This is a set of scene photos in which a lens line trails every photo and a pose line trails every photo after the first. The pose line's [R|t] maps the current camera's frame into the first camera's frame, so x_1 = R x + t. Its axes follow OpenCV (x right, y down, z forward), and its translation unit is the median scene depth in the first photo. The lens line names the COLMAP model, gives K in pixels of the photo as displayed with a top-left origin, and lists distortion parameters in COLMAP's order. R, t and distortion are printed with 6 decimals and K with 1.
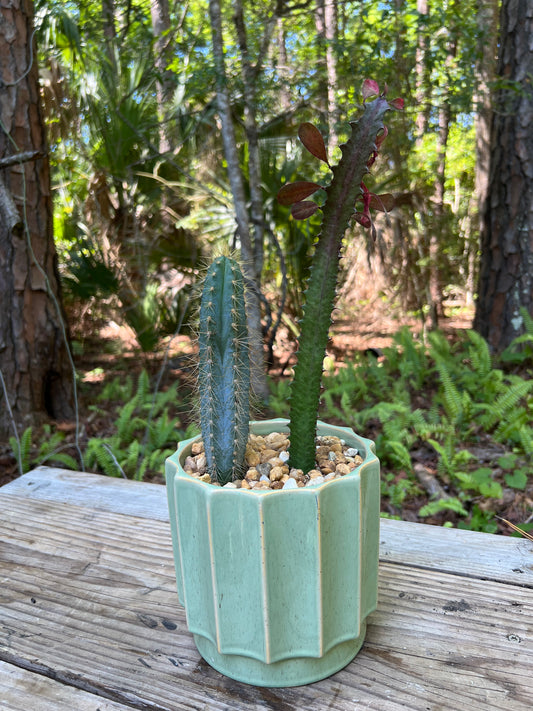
lens RADIAL K [[558.2, 0, 262.4], [0, 558.2, 350.8], [0, 0, 1]] dist [-0.002129, 0.012069]
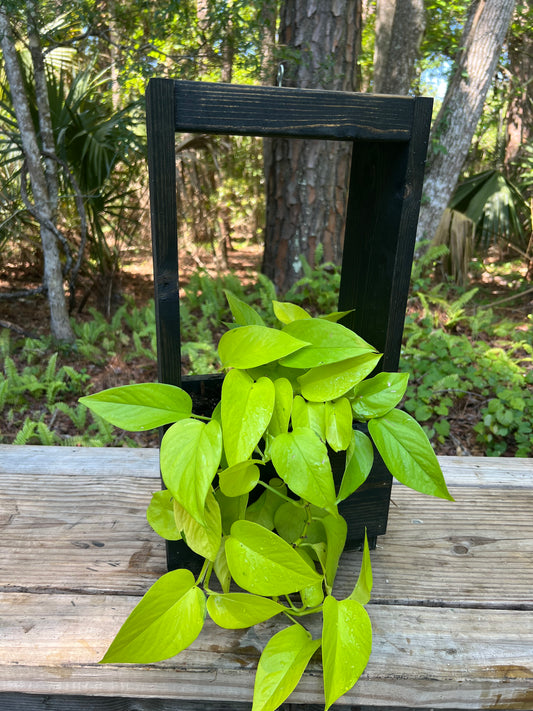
lens RADIAL K [[558.2, 0, 268.7], [0, 558.2, 359.8], [0, 0, 1]] dist [-0.002129, 0.012069]
pose [[0.925640, -0.065410, 0.372710, -0.050526], [0.007735, 0.988012, 0.154182, -0.038132], [-0.378327, -0.139834, 0.915049, -0.080249]]
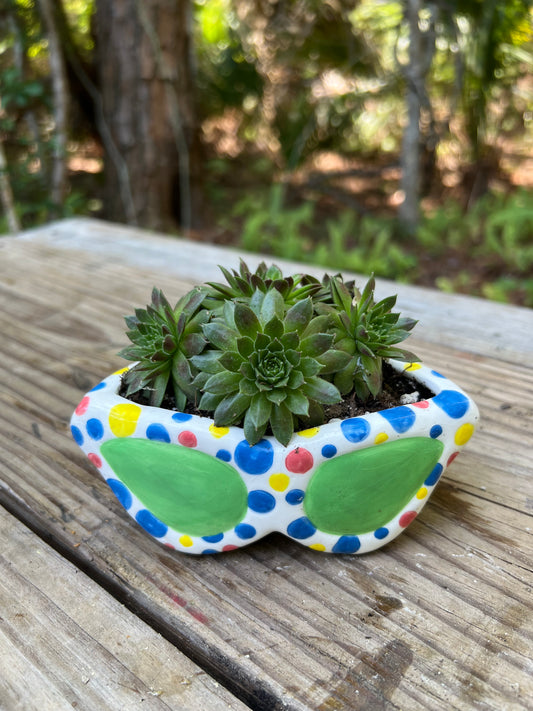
lens RADIAL K [[560.8, 0, 270.5], [0, 560.8, 362.5], [0, 0, 1]] dist [0.012054, -0.002084]
pose [[0.962823, 0.134450, -0.234298, 0.030608], [-0.061172, 0.953327, 0.295679, 0.050189], [0.263117, -0.270354, 0.926109, 0.089463]]
